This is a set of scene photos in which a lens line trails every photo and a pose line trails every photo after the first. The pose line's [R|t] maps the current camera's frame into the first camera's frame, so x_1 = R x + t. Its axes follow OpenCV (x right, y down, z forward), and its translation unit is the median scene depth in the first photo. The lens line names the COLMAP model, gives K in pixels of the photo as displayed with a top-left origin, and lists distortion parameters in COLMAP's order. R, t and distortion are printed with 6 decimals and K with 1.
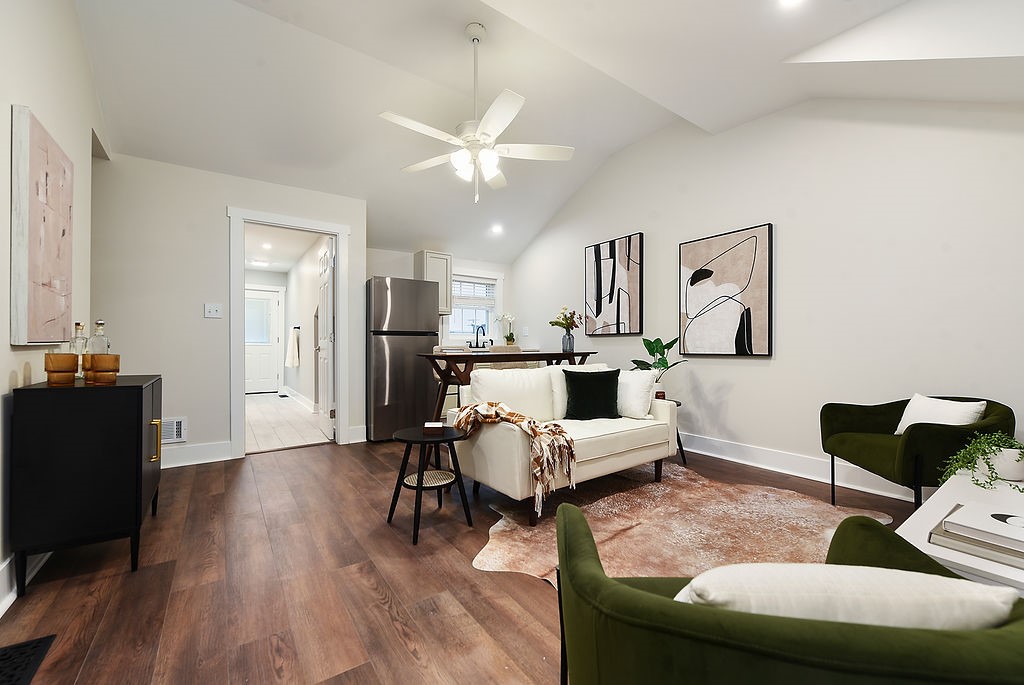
lens RADIAL K [[408.6, 0, 512.8], [0, 408.6, 348.8], [0, 0, 1]] dist [-0.001417, -0.000372]
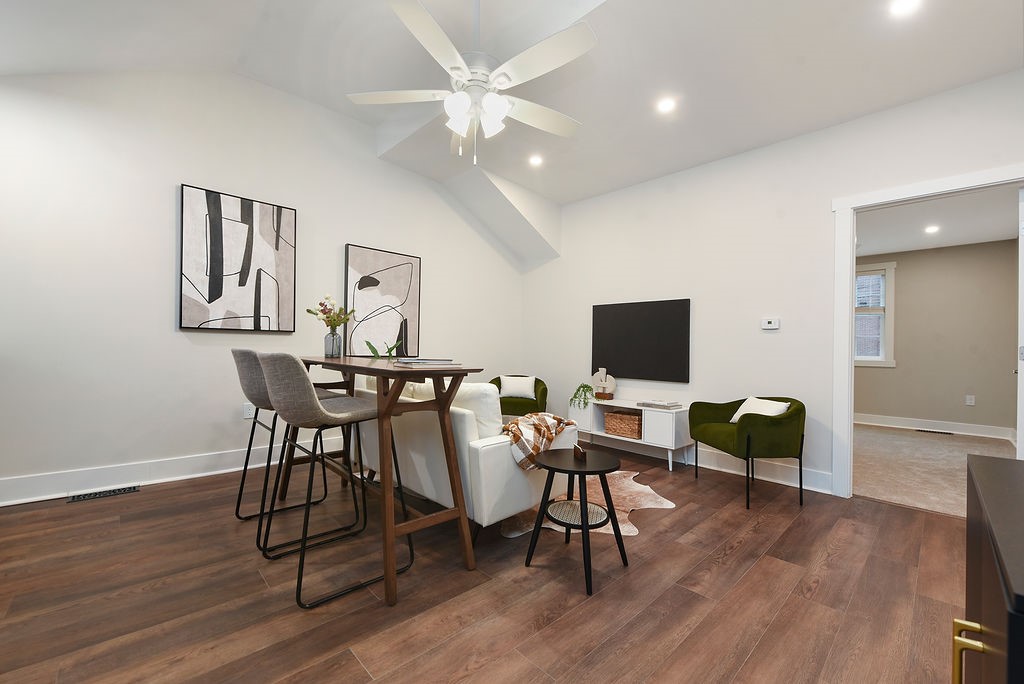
lens RADIAL K [[410.2, 0, 507.0], [0, 410.2, 345.6], [0, 0, 1]] dist [-0.000353, -0.005130]
pose [[-0.135572, 0.006003, 0.990749, -0.763175], [-0.012991, 0.999885, -0.007836, -0.013699], [-0.990682, -0.013933, -0.135478, 0.938167]]
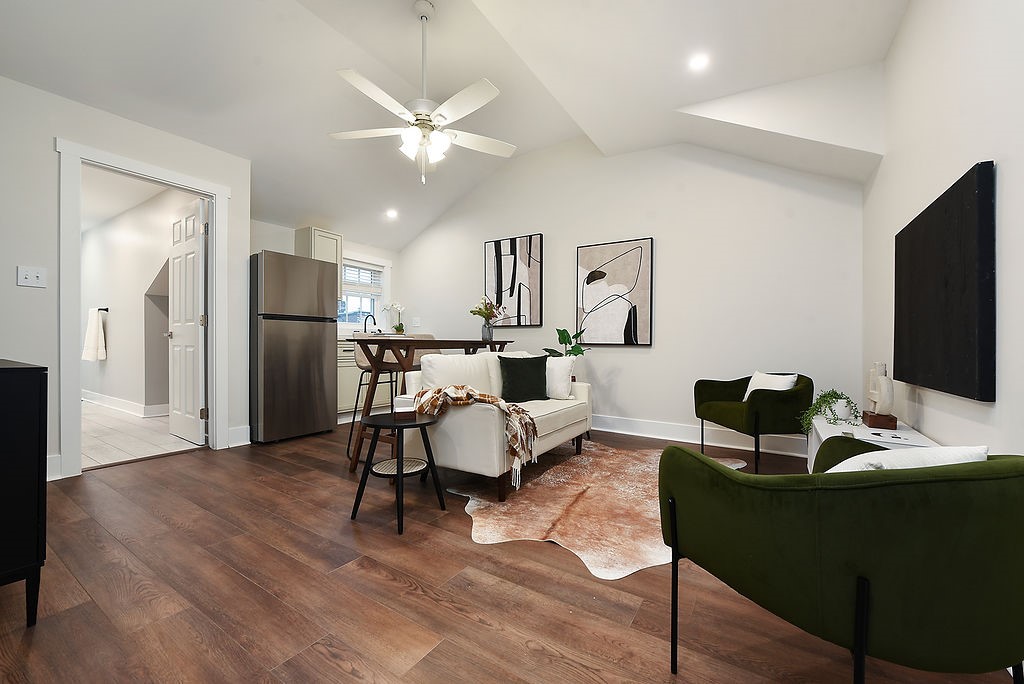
lens RADIAL K [[410.2, 0, 507.0], [0, 410.2, 345.6], [0, 0, 1]] dist [-0.000353, -0.005130]
pose [[0.928371, 0.008891, 0.371548, -0.244374], [-0.008459, 0.999960, -0.002791, 0.027420], [-0.371558, -0.000552, 0.928410, 0.015232]]
